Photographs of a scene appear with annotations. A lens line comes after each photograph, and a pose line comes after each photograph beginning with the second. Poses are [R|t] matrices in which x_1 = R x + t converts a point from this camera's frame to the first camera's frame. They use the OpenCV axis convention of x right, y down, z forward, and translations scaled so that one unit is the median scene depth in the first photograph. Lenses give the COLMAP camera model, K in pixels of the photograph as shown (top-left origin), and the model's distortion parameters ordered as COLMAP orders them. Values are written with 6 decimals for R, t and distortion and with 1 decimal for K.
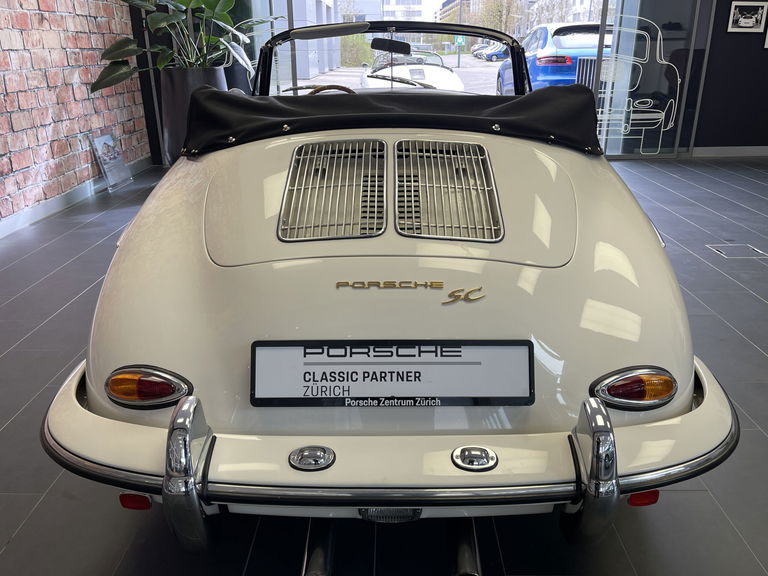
lens RADIAL K [[645.4, 0, 394.6], [0, 645.4, 289.9], [0, 0, 1]] dist [0.081710, -0.098821]
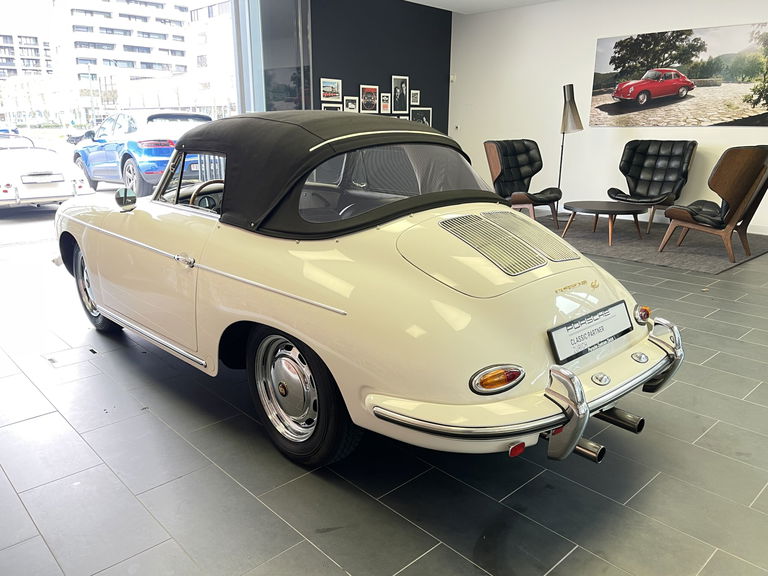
lens RADIAL K [[600.1, 0, 391.9], [0, 600.1, 297.0], [0, 0, 1]] dist [0.070409, -0.081538]
pose [[0.728866, -0.183981, 0.659473, -0.461152], [0.235523, 0.971809, 0.010811, -0.035969], [-0.642871, 0.147442, 0.751650, 0.013565]]
